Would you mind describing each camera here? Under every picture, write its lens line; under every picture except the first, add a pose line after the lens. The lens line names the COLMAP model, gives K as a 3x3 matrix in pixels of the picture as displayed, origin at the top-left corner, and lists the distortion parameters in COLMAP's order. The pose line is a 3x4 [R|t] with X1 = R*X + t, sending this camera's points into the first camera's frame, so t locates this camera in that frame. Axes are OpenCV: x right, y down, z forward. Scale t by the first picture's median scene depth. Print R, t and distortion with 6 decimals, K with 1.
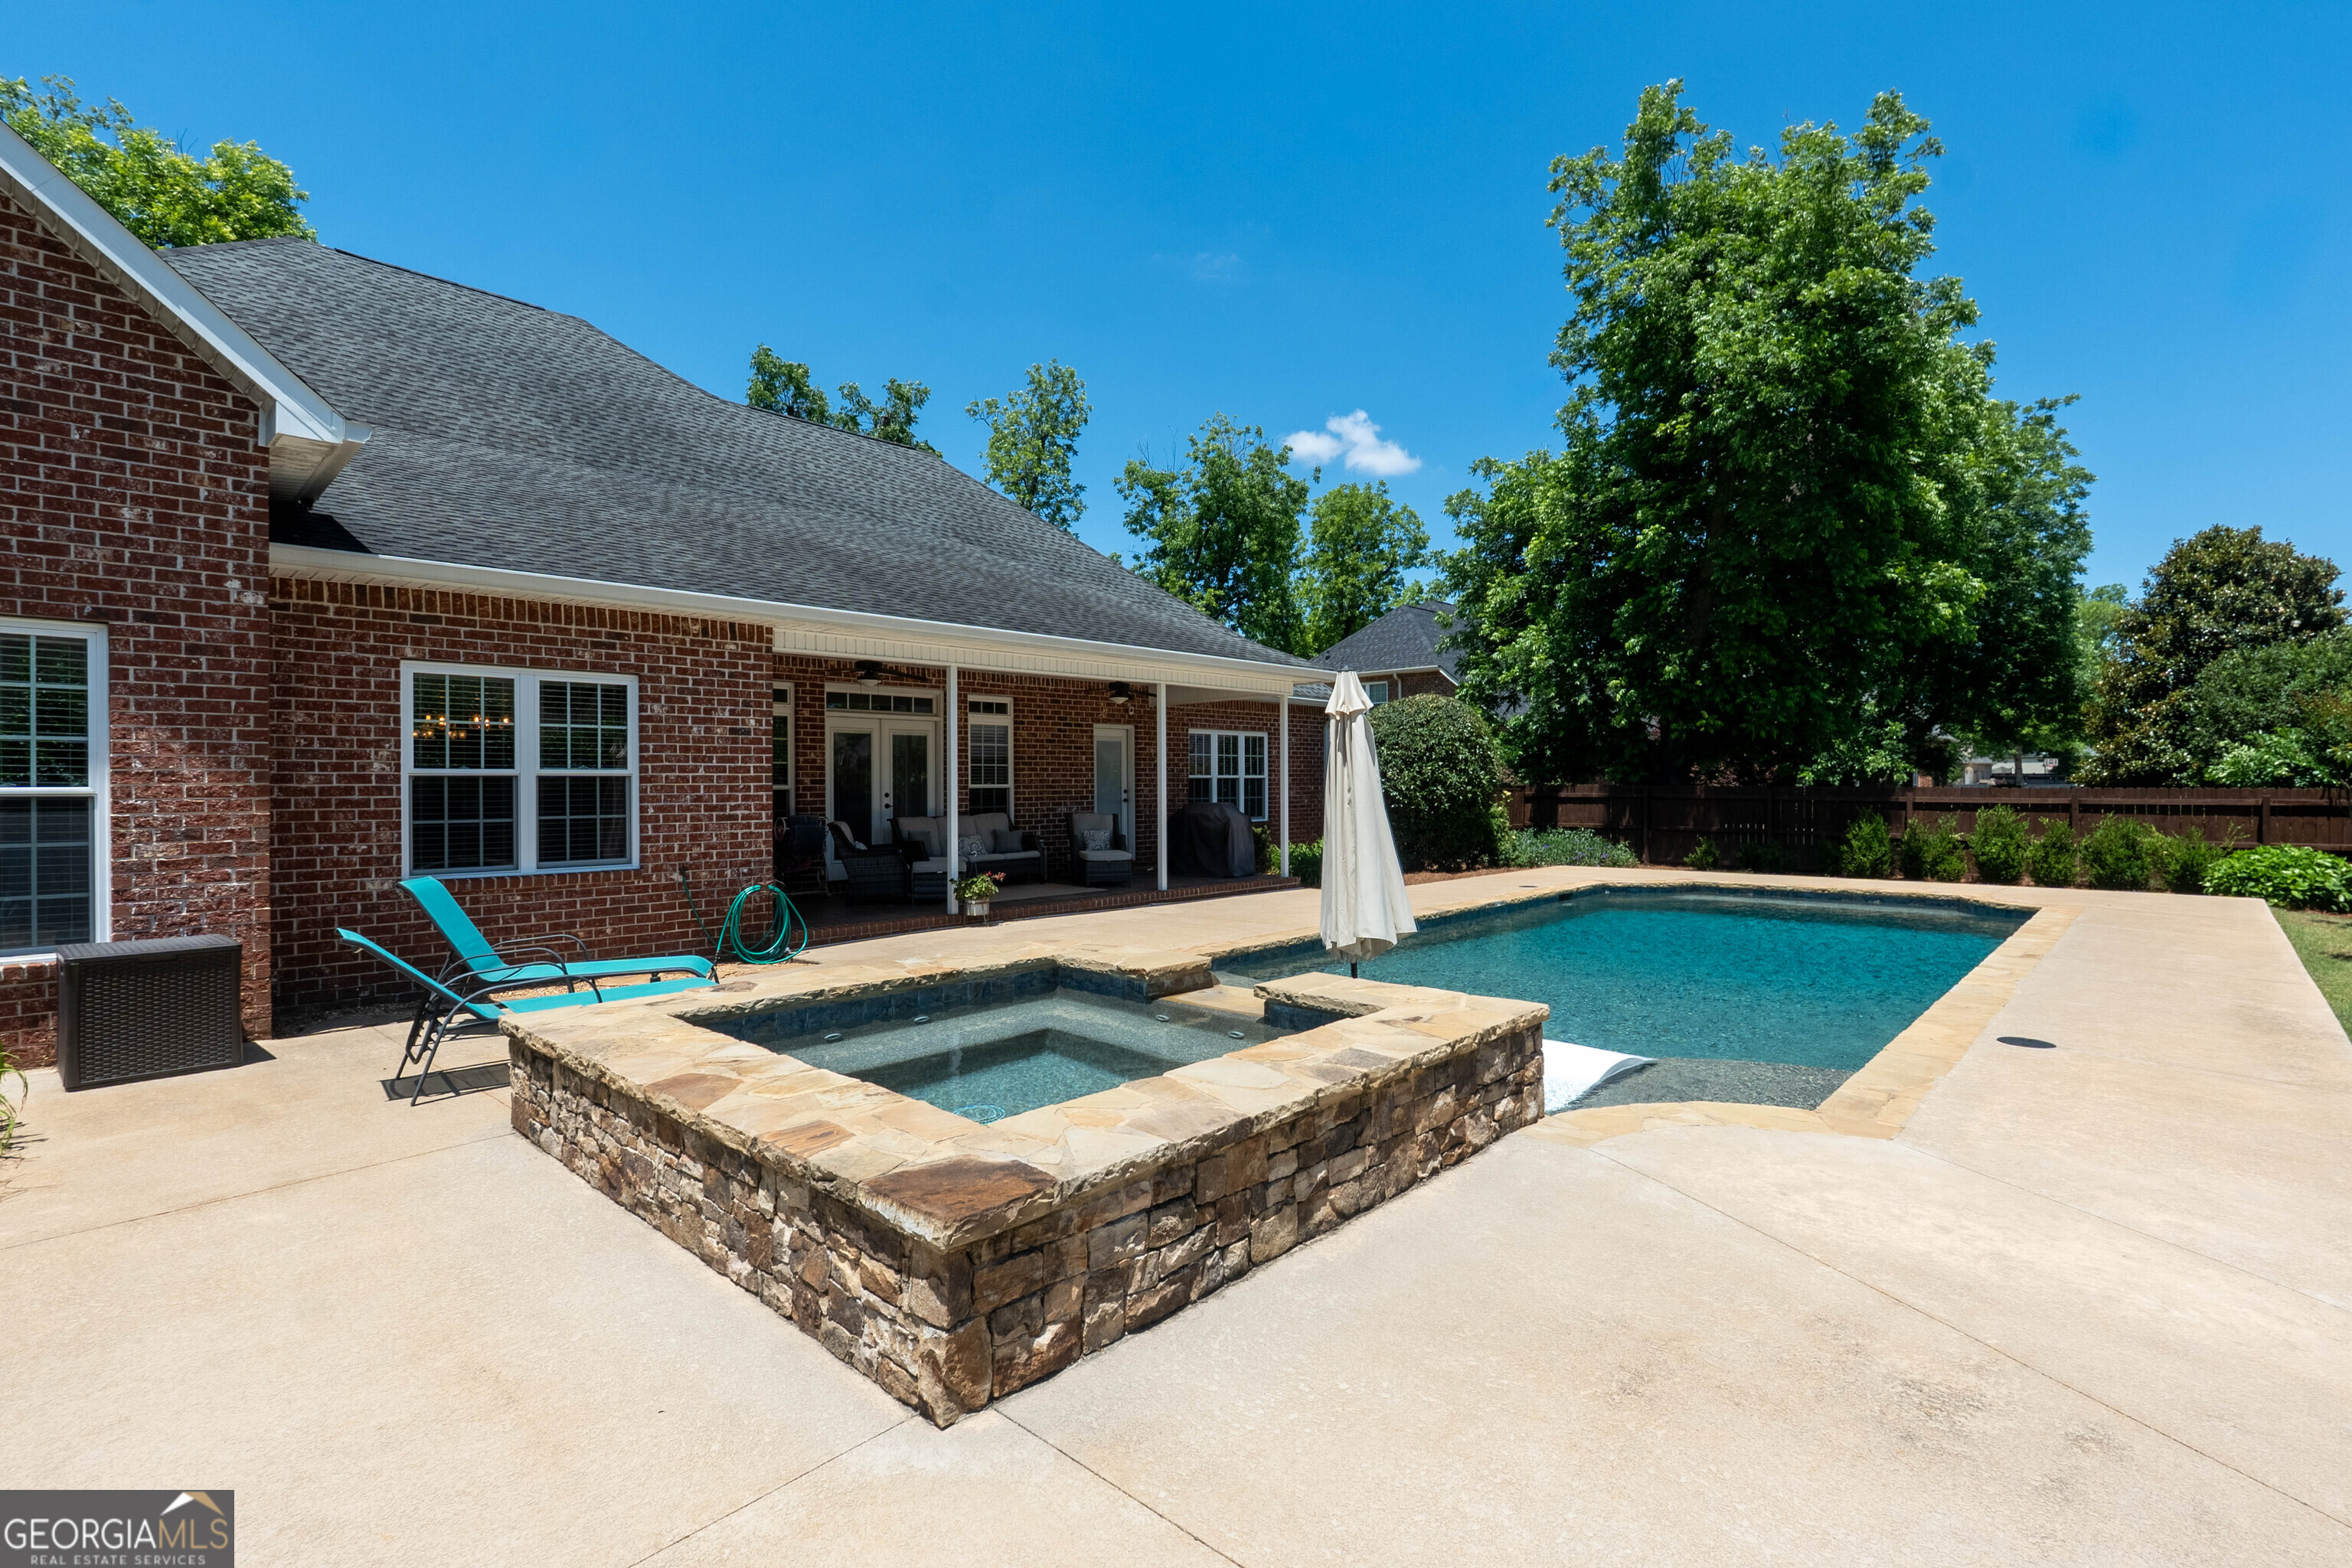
lens RADIAL K [[1094.8, 0, 1178.9], [0, 1094.8, 787.0], [0, 0, 1]] dist [-0.003714, -0.001230]
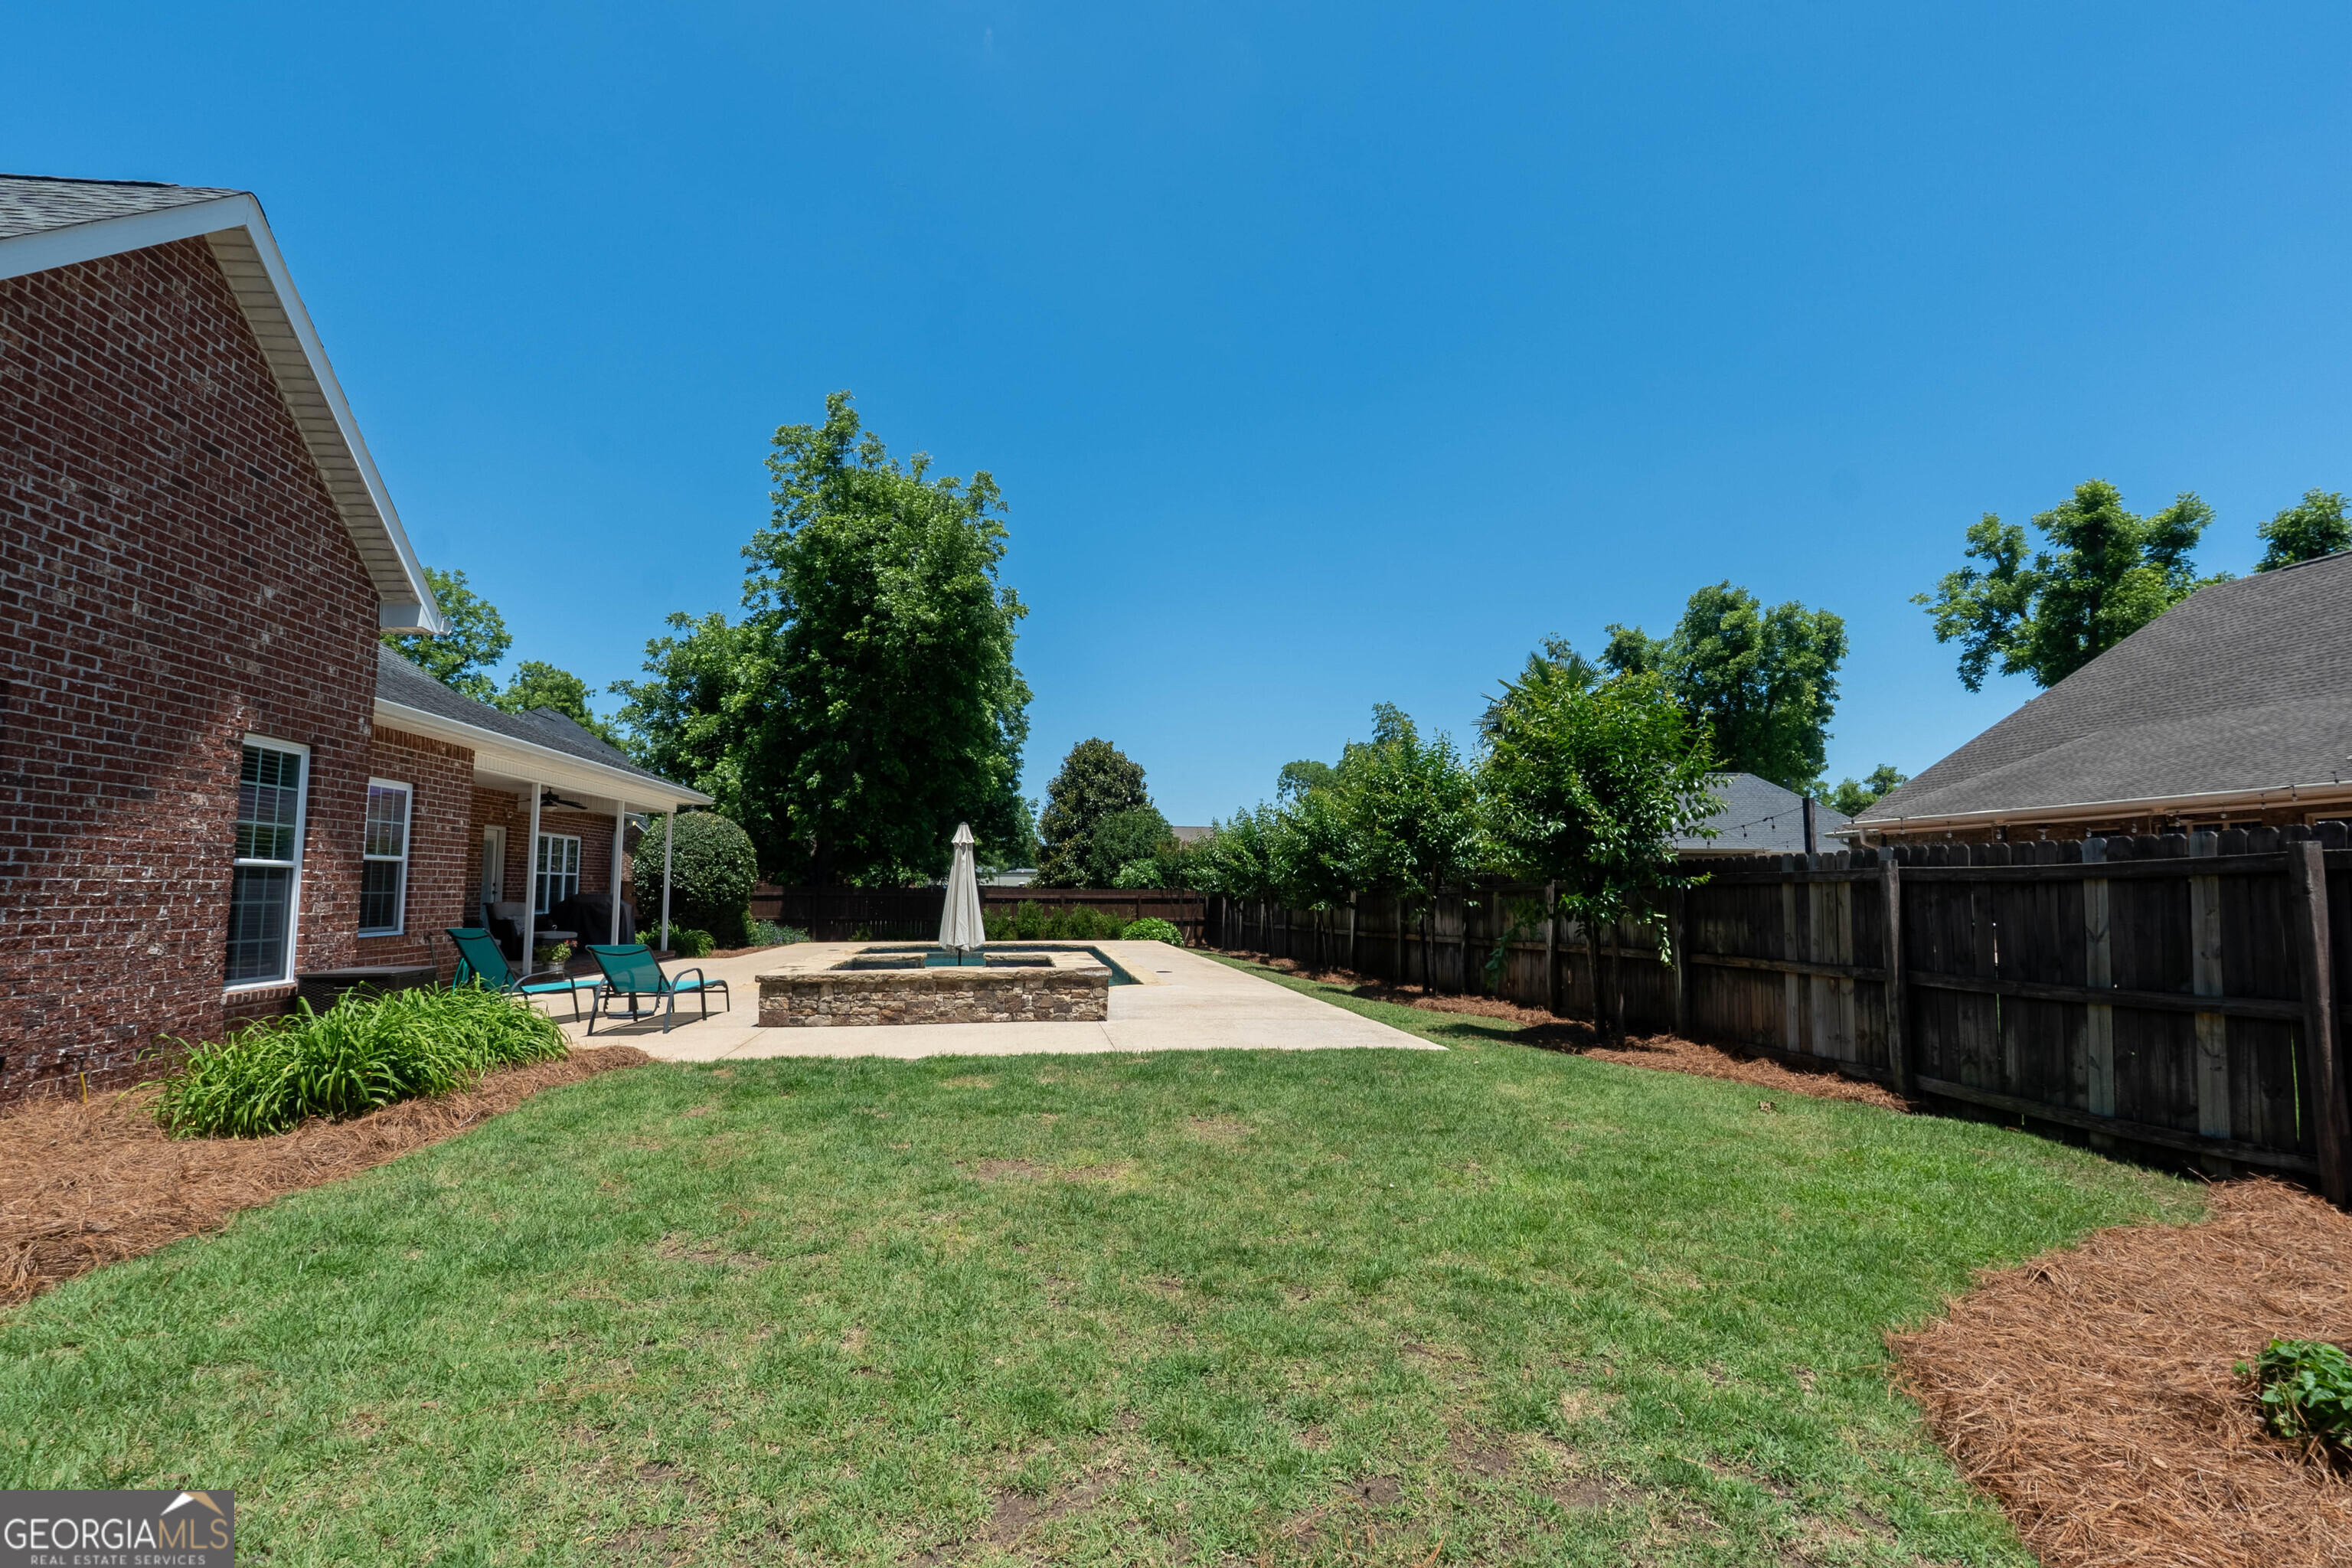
lens RADIAL K [[1068.2, 0, 1178.0], [0, 1068.2, 786.7], [0, 0, 1]] dist [-0.003581, -0.000501]
pose [[0.625711, 0.082651, 0.775664, -0.910460], [-0.004200, 0.994713, -0.102604, 0.027307], [-0.780043, 0.060942, 0.622751, -0.495671]]
